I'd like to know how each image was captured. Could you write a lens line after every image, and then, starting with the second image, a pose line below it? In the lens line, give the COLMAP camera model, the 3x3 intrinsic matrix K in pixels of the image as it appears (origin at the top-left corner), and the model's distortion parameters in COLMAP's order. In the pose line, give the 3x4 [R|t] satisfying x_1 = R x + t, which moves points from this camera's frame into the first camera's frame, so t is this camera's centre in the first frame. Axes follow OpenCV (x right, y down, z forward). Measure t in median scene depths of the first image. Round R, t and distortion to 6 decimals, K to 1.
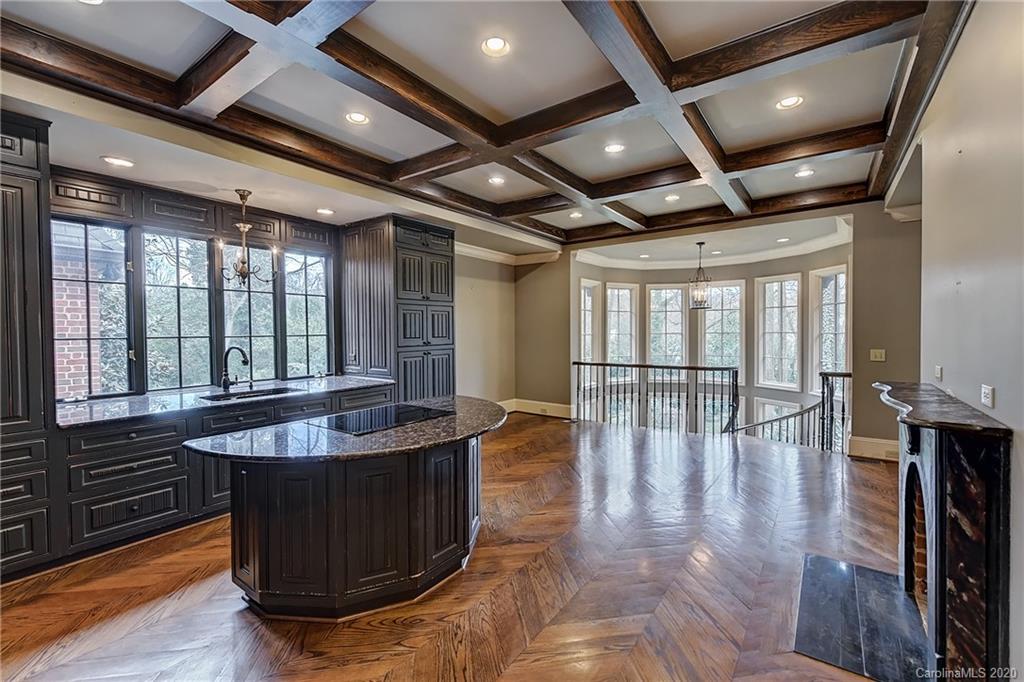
lens RADIAL K [[426.5, 0, 512.8], [0, 426.5, 341.2], [0, 0, 1]] dist [-0.014197, 0.000596]
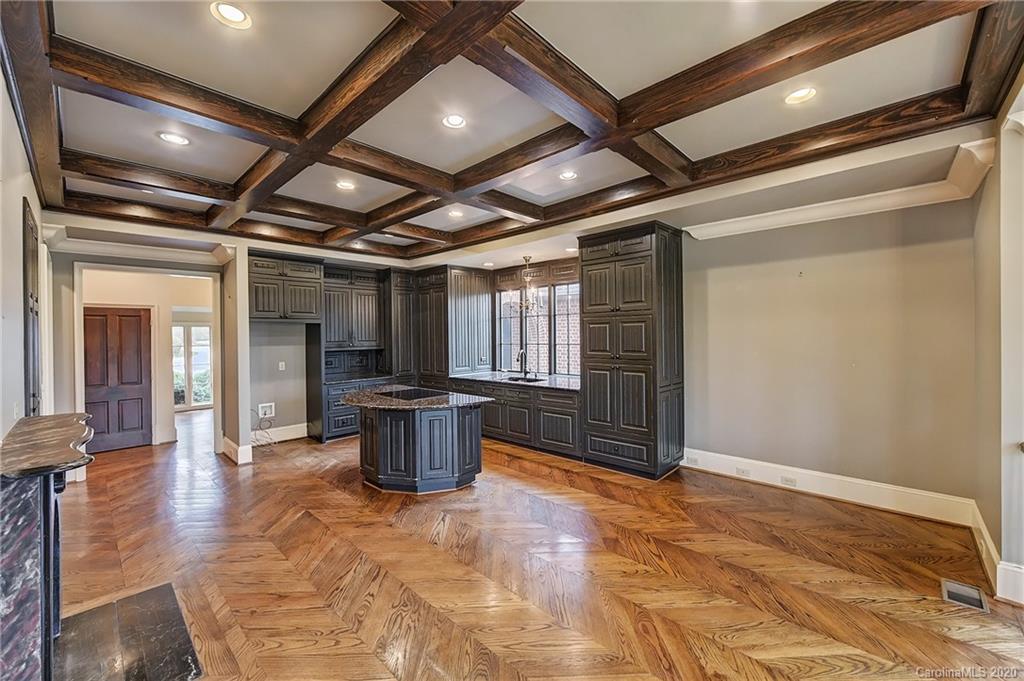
lens RADIAL K [[406.6, 0, 514.7], [0, 406.6, 334.3], [0, 0, 1]] dist [-0.002369, -0.000328]
pose [[-0.121445, 0.005214, -0.992584, 0.951849], [-0.015688, 0.999851, 0.007172, -0.062054], [0.992474, 0.016443, -0.121345, 1.165552]]
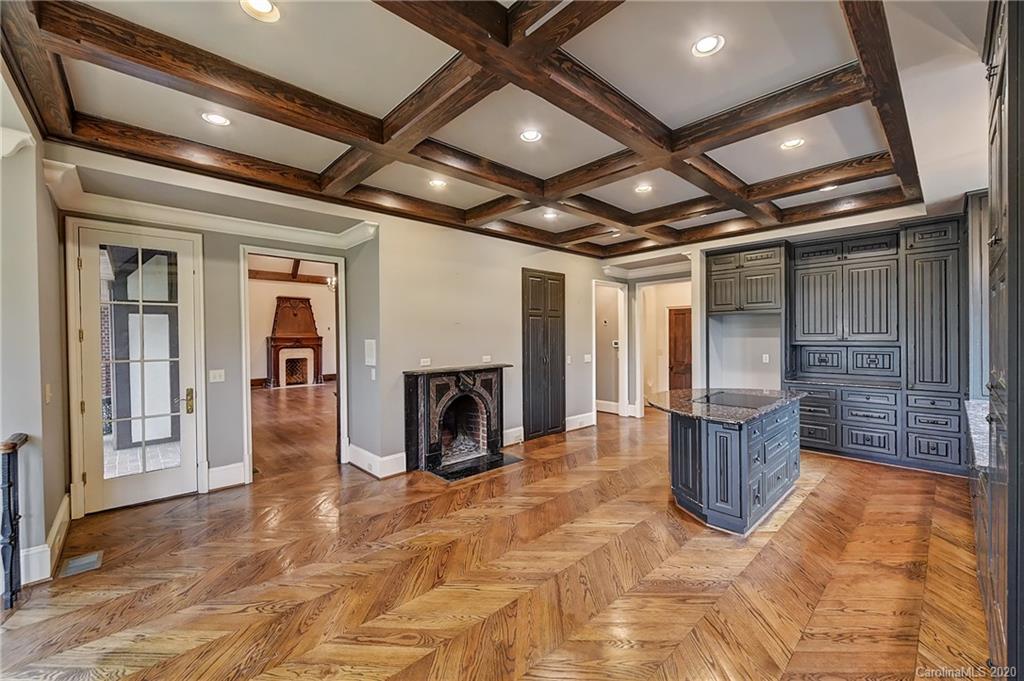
lens RADIAL K [[406.6, 0, 513.2], [0, 406.6, 337.3], [0, 0, 1]] dist [-0.002369, -0.000328]
pose [[-0.980795, 0.014076, 0.194532, 0.113404], [0.020449, 0.999317, 0.030793, -0.060534], [-0.193965, 0.034180, -0.980413, 1.778407]]
